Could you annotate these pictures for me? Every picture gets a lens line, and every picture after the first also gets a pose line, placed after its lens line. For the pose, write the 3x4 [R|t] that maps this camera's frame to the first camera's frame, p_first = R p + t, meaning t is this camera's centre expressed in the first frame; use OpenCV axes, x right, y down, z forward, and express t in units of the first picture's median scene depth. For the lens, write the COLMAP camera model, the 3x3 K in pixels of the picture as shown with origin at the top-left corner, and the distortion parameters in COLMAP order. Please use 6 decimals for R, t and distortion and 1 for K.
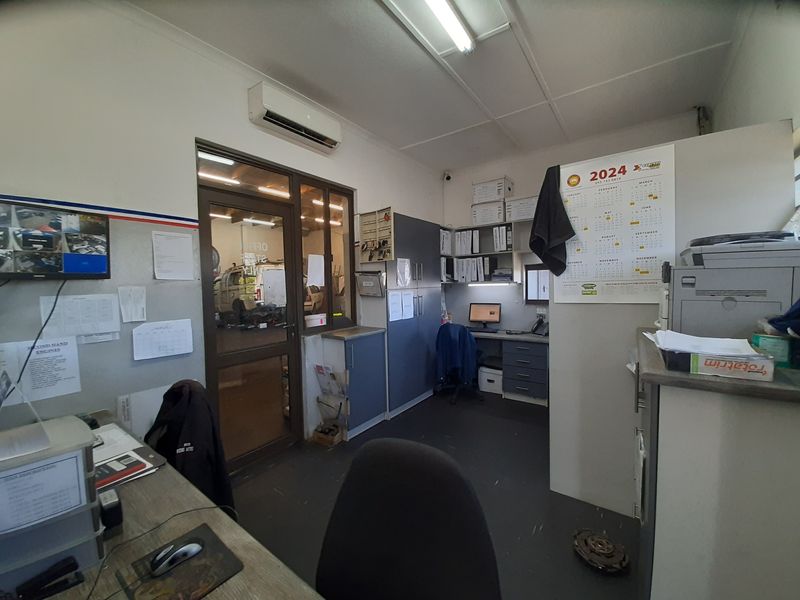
lens RADIAL K [[318.9, 0, 399.3], [0, 318.9, 301.2], [0, 0, 1]] dist [-0.007818, 0.000155]
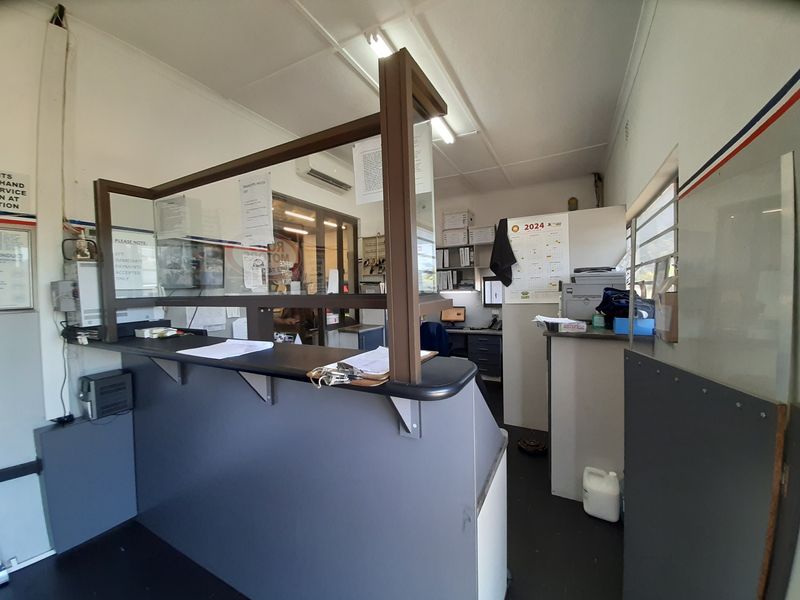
lens RADIAL K [[318.9, 0, 400.8], [0, 318.9, 300.5], [0, 0, 1]] dist [-0.007818, 0.000155]
pose [[0.990244, -0.002326, 0.139323, -0.160071], [0.005659, 0.999707, -0.023536, 0.014918], [-0.139227, 0.024095, 0.989967, -0.322205]]
